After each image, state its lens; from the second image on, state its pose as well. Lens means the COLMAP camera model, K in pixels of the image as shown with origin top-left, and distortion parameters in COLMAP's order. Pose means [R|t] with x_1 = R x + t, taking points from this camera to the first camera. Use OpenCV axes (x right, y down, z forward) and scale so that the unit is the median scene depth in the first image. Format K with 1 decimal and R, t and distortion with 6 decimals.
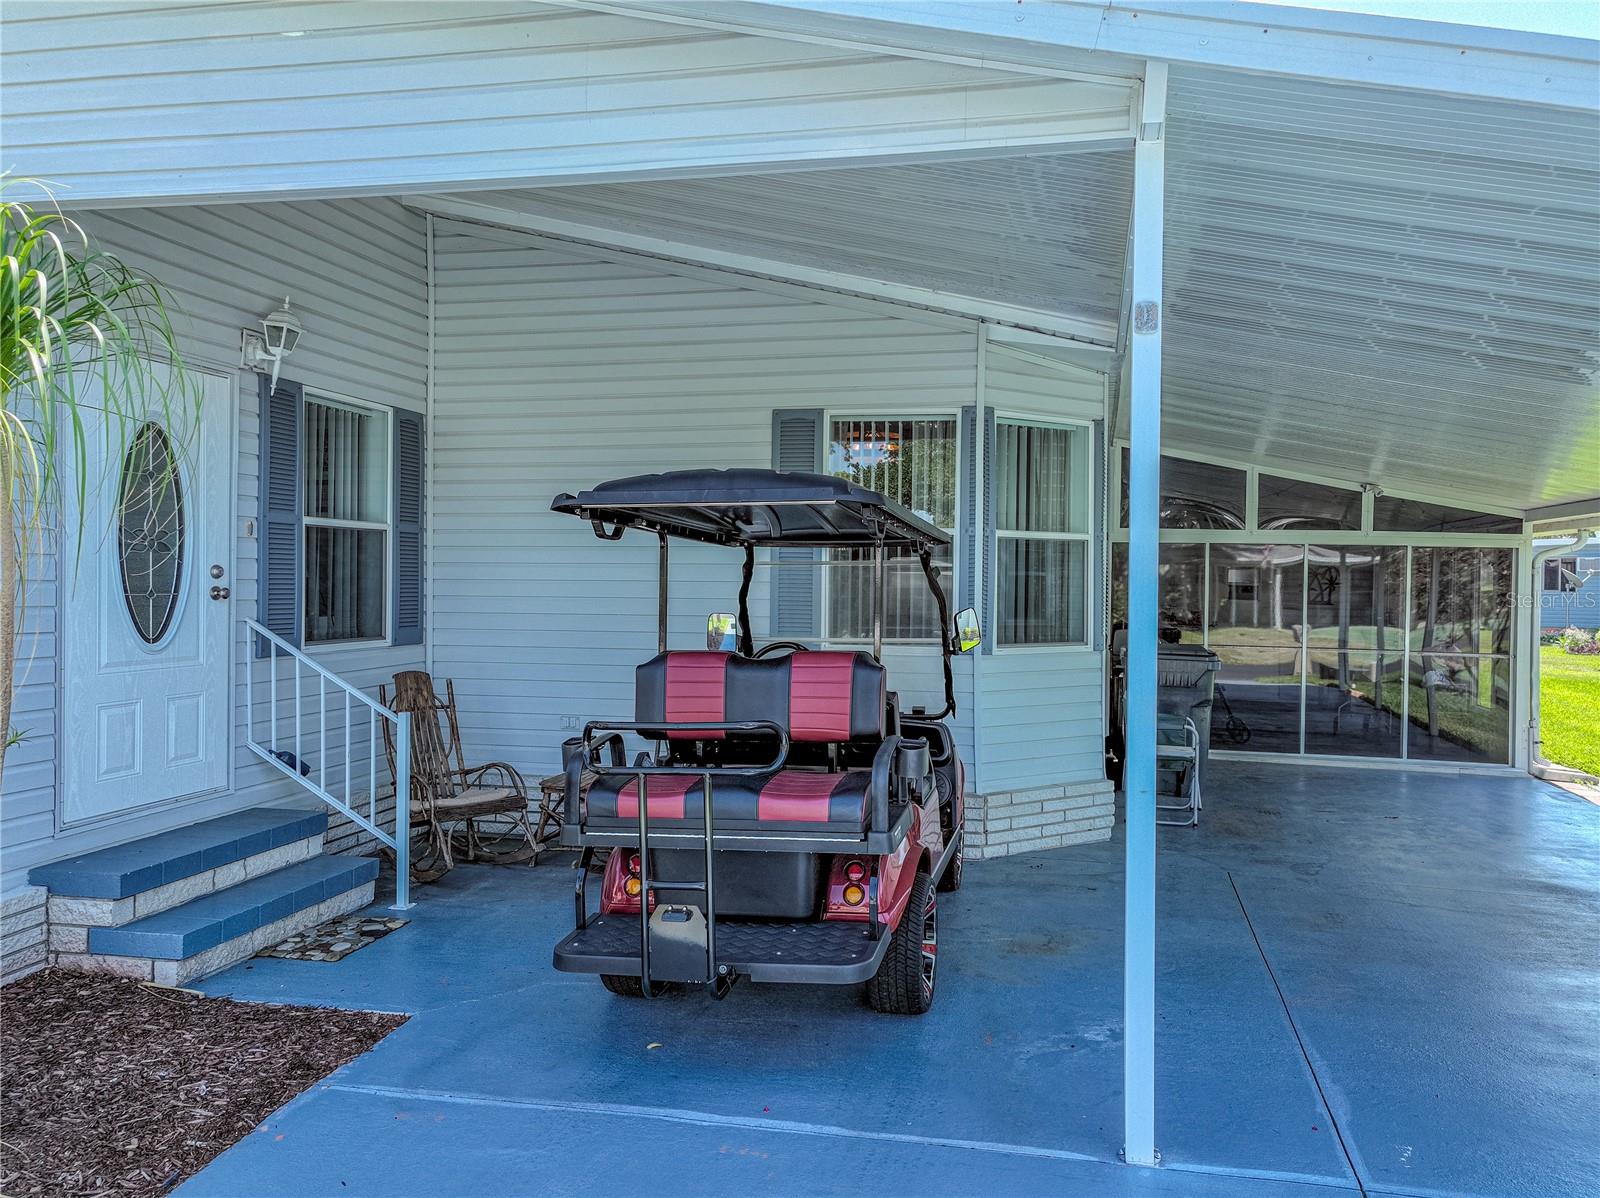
lens RADIAL K [[1171.6, 0, 874.5], [0, 1171.6, 593.4], [0, 0, 1]] dist [0.018073, 0.025197]
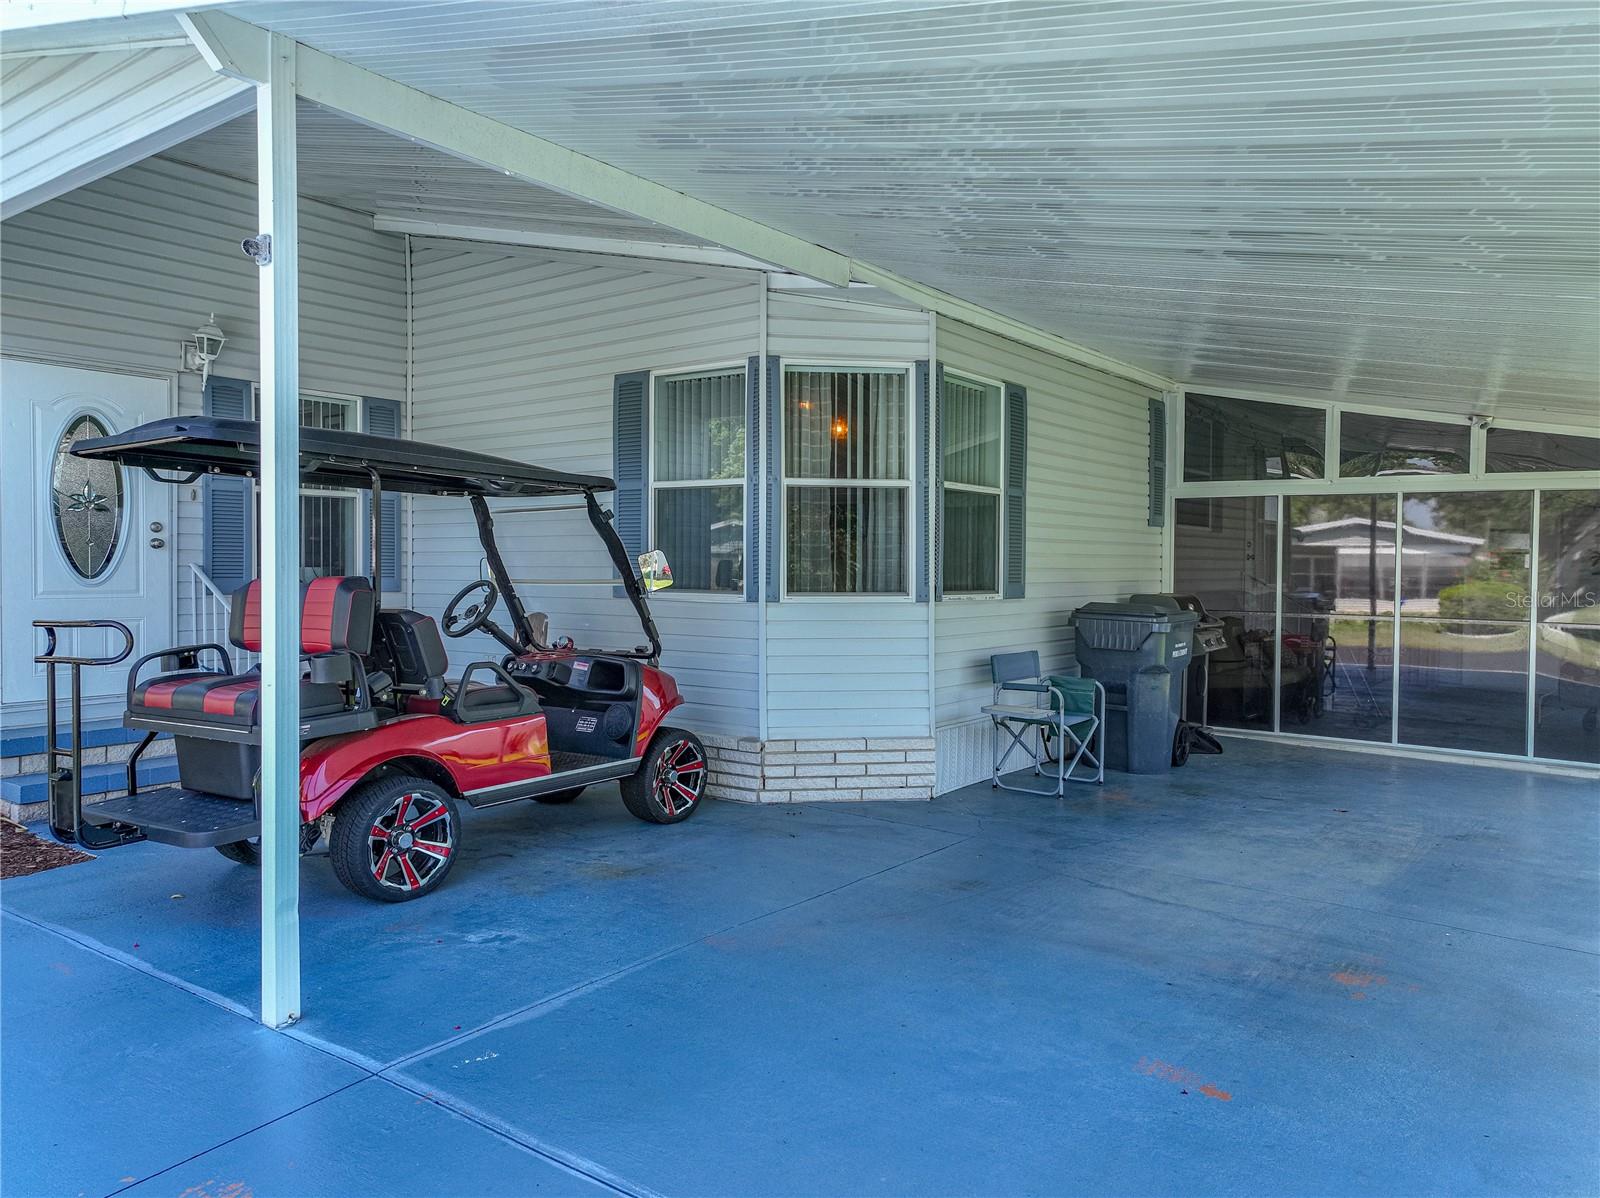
lens RADIAL K [[1153.6, 0, 796.5], [0, 1153.6, 583.0], [0, 0, 1]] dist [0.011795, 0.028769]
pose [[0.901408, 0.001903, -0.432966, 0.628009], [-0.001102, 0.999997, 0.002101, 0.039026], [0.432969, -0.001417, 0.901408, 0.132837]]
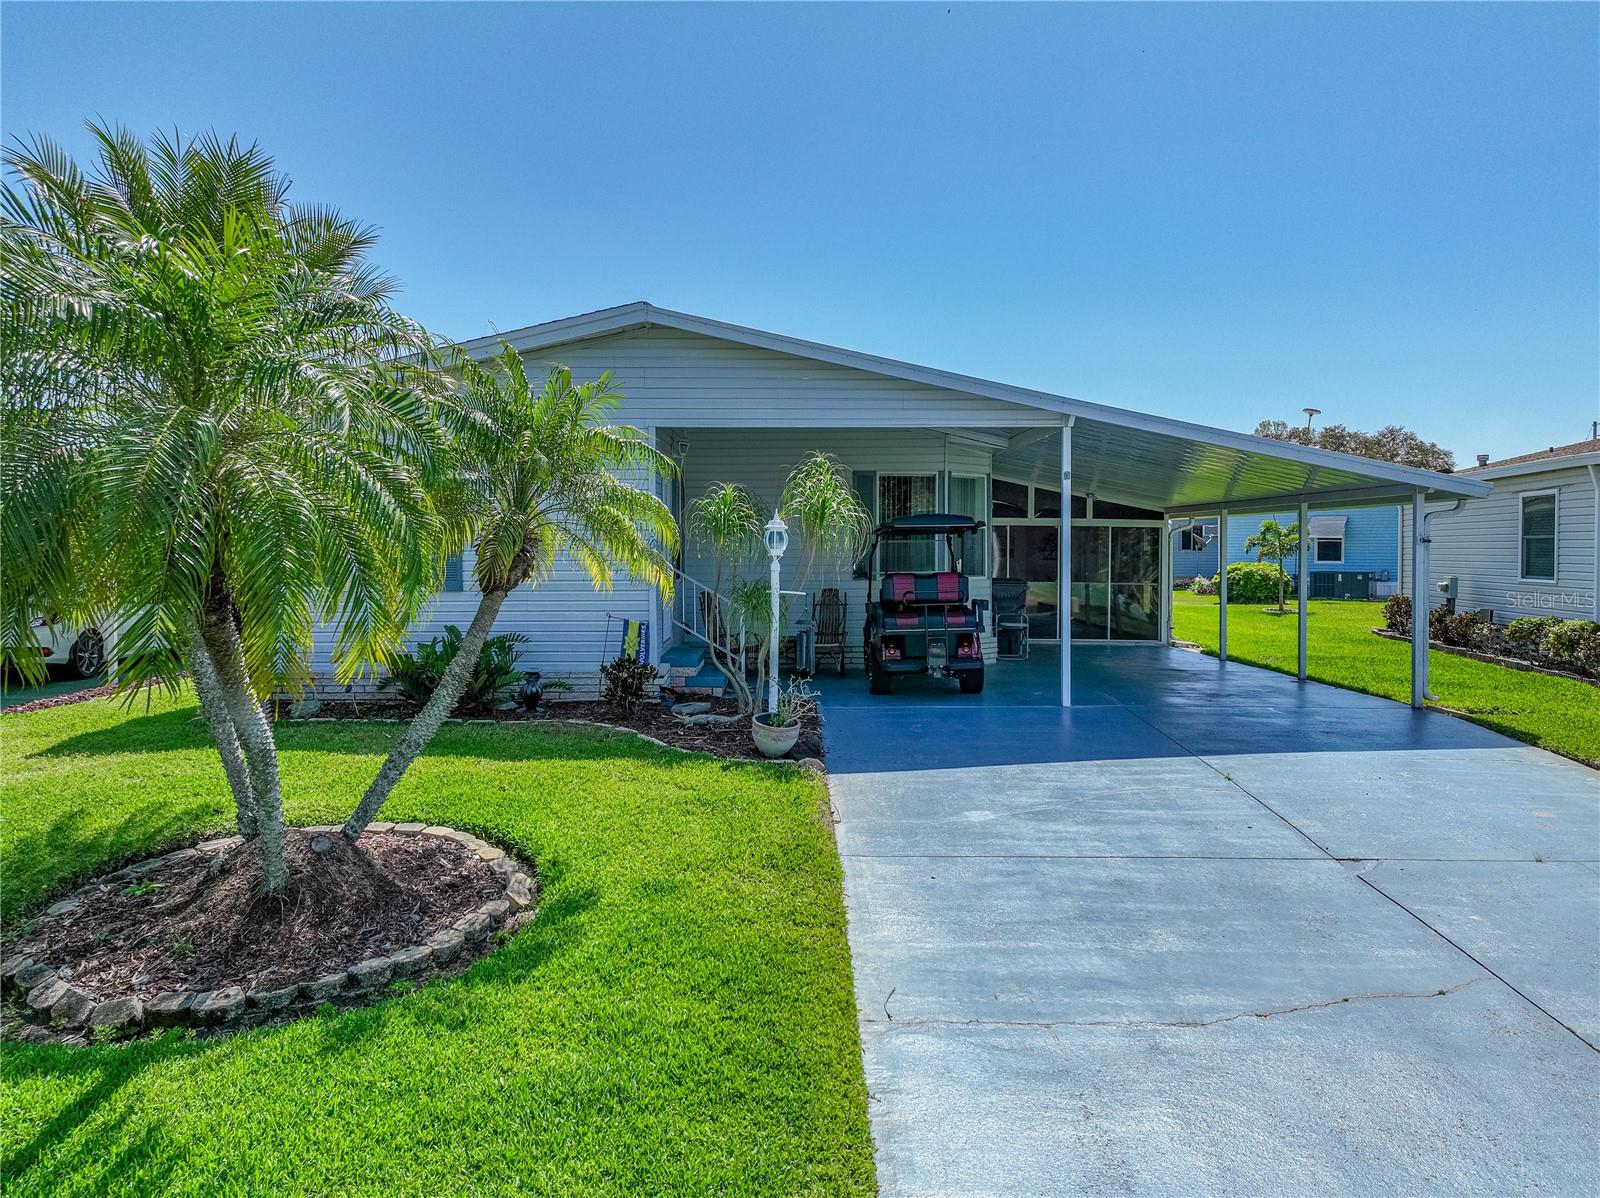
lens RADIAL K [[1153.6, 0, 796.5], [0, 1153.6, 583.0], [0, 0, 1]] dist [0.011795, 0.028769]
pose [[0.981841, -0.015979, 0.189032, -0.712478], [0.012046, 0.999687, 0.021934, 0.006011], [-0.189323, -0.019259, 0.981726, -1.320516]]
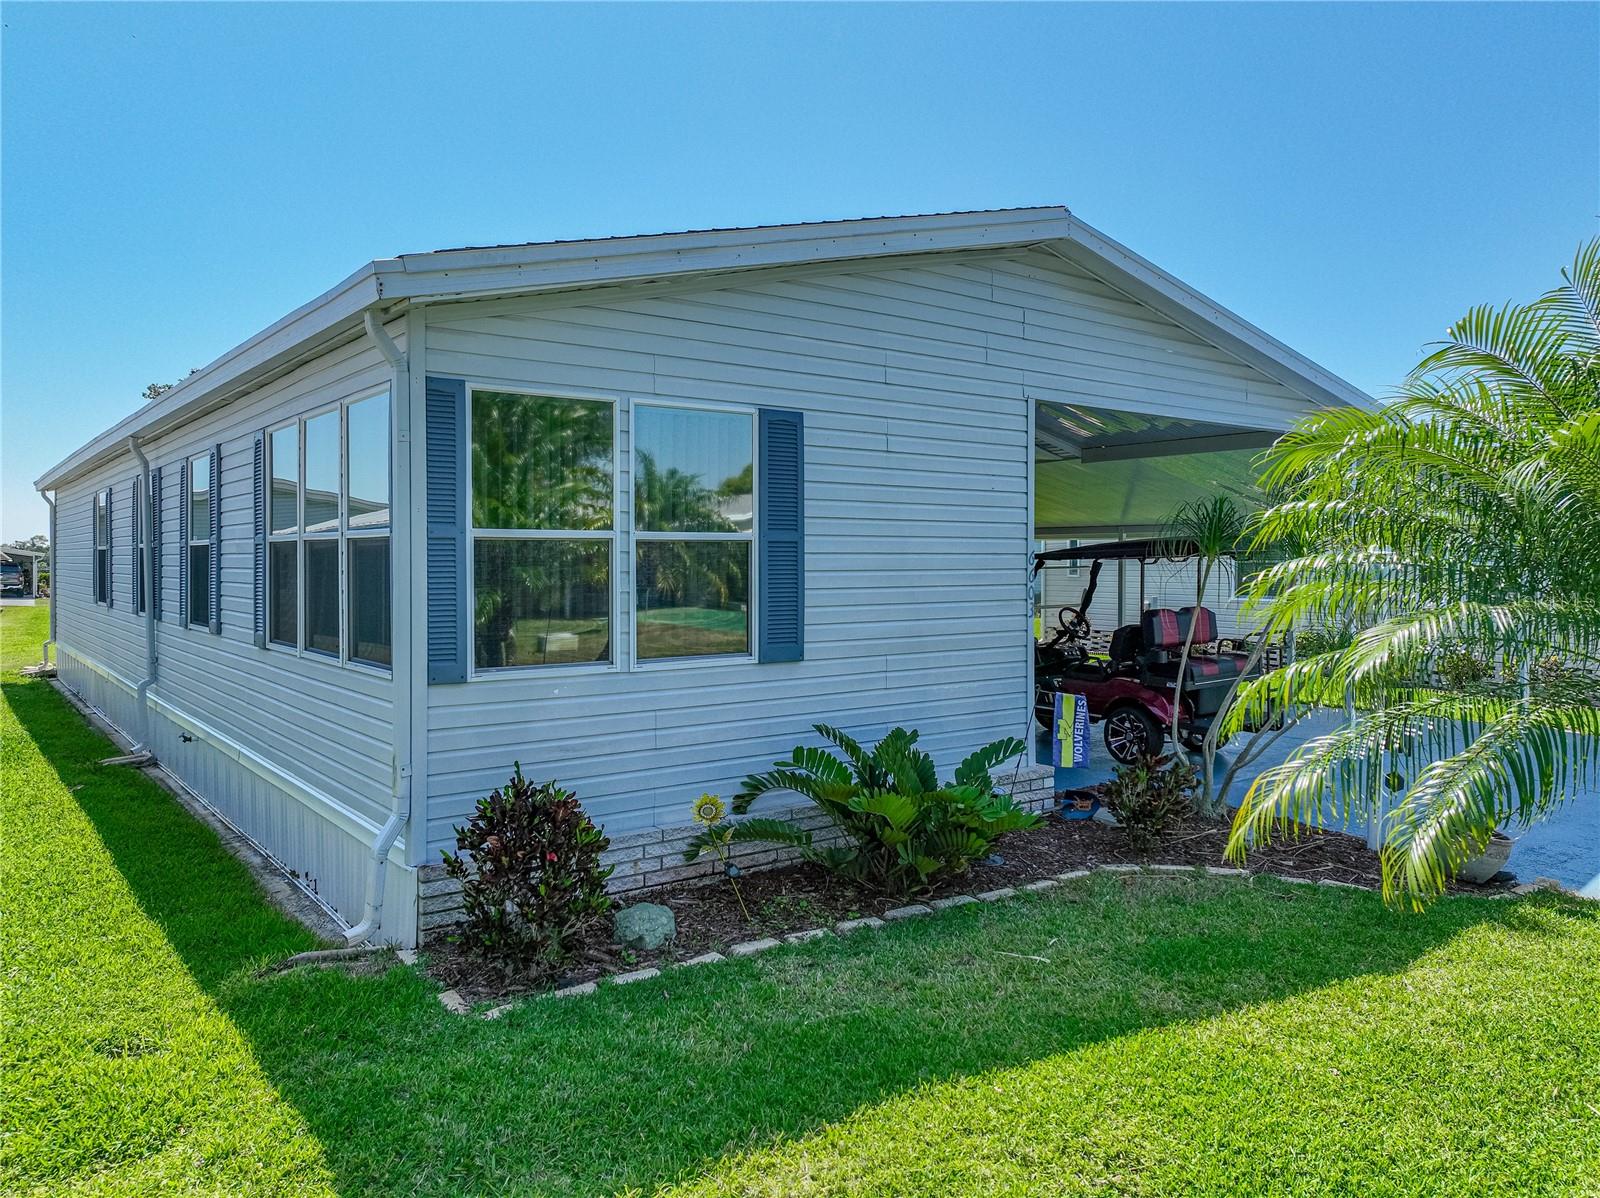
lens RADIAL K [[1153.6, 0, 796.5], [0, 1153.6, 583.0], [0, 0, 1]] dist [0.011795, 0.028769]
pose [[0.668960, -0.023092, 0.742939, -1.741121], [0.012322, 0.999724, 0.019978, -0.042038], [-0.743196, -0.004210, 0.669061, 0.005324]]
